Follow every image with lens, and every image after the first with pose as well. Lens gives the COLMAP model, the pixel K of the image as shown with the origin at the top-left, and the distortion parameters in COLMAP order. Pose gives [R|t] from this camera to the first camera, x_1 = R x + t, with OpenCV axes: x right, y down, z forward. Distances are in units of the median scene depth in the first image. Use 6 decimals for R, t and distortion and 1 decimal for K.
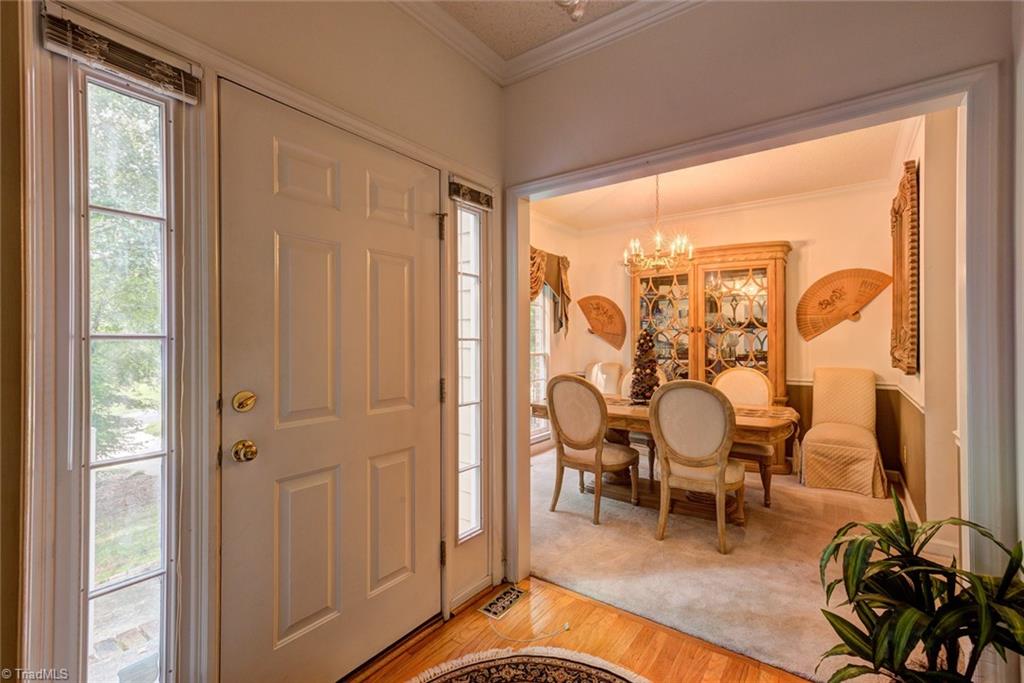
lens RADIAL K [[461.0, 0, 512.3], [0, 461.0, 338.8], [0, 0, 1]] dist [0.006544, 0.003136]
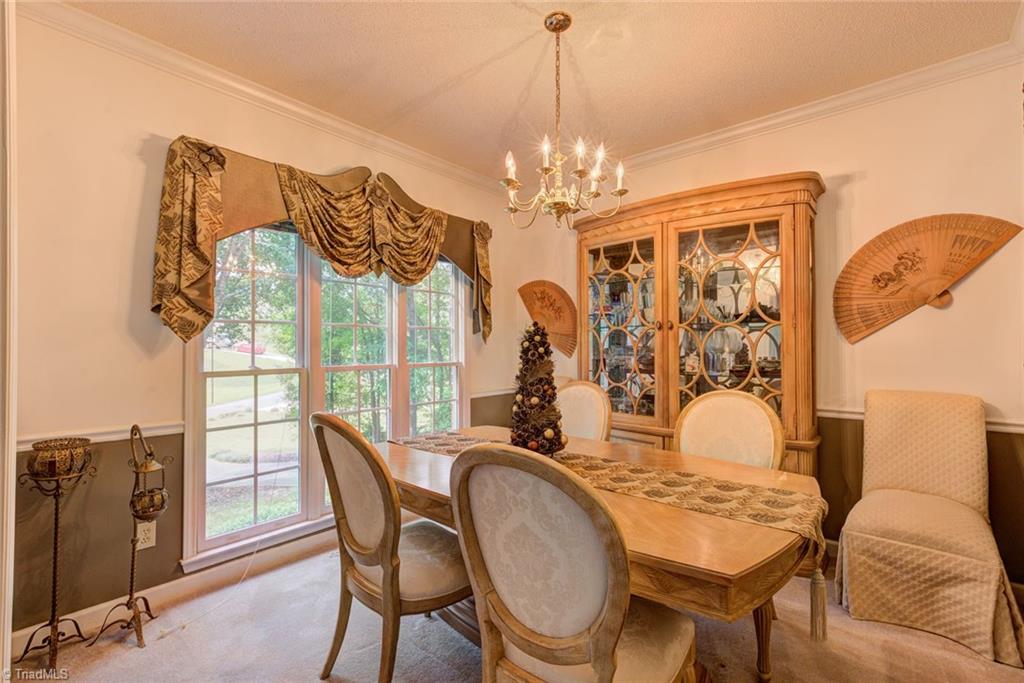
lens RADIAL K [[461.0, 0, 510.8], [0, 461.0, 338.2], [0, 0, 1]] dist [0.006544, 0.003136]
pose [[0.996453, -0.003353, -0.084089, 0.251509], [0.002570, 0.999952, -0.009413, 0.002362], [0.084116, 0.009164, 0.996414, 0.373074]]
